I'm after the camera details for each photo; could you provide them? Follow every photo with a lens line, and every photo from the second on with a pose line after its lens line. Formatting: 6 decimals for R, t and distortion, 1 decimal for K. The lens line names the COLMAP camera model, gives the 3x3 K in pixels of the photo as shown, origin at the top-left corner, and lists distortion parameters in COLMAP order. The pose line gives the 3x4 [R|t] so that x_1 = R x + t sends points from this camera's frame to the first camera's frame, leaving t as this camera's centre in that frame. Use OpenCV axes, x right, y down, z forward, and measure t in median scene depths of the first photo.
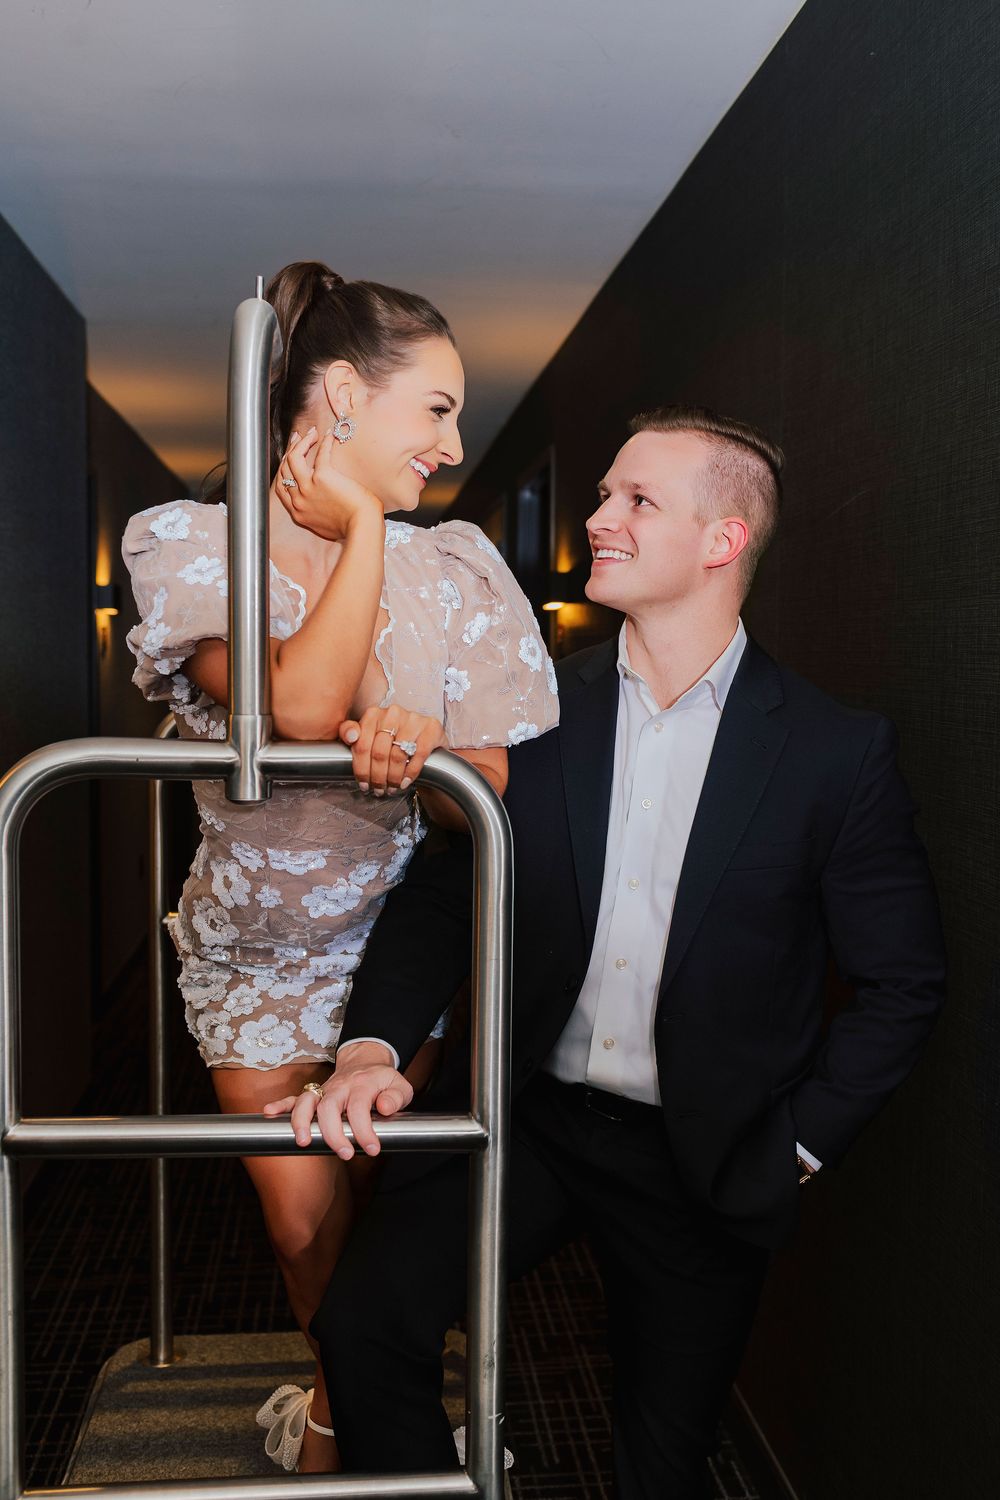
lens RADIAL K [[1420.9, 0, 450.6], [0, 1420.9, 771.4], [0, 0, 1]] dist [-0.013655, -0.009491]
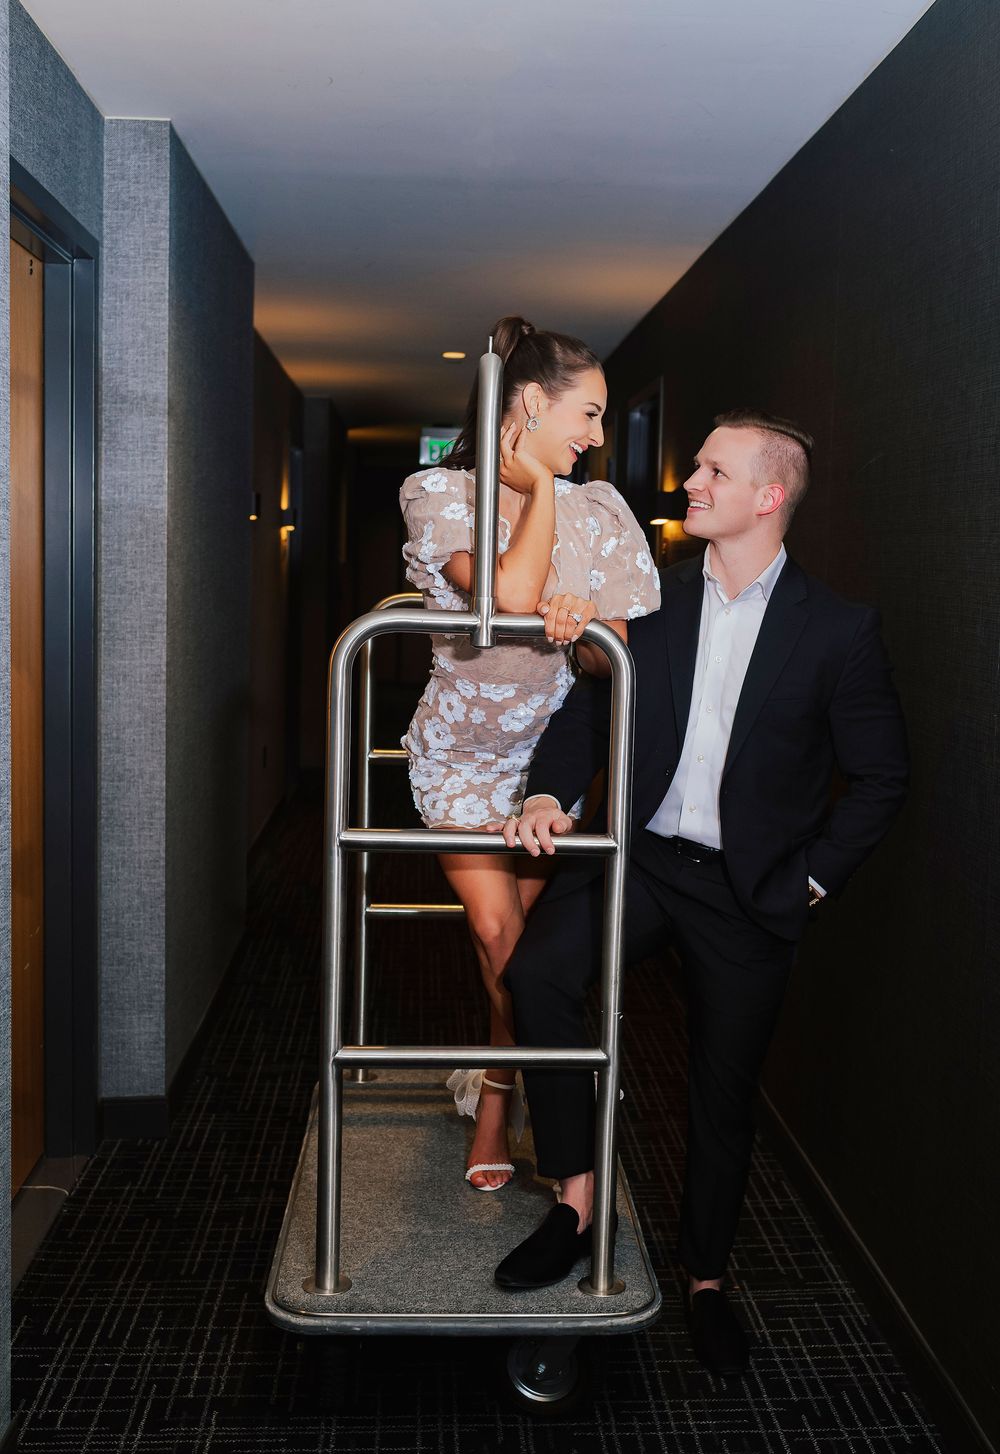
lens RADIAL K [[1590.4, 0, 500.0], [0, 1590.4, 727.0], [0, 0, 1]] dist [-0.007941, -0.005141]
pose [[0.999522, 0.020754, -0.022932, -0.063641], [-0.020266, 0.999567, 0.021310, 0.064236], [0.023364, -0.020835, 0.999510, -0.780875]]
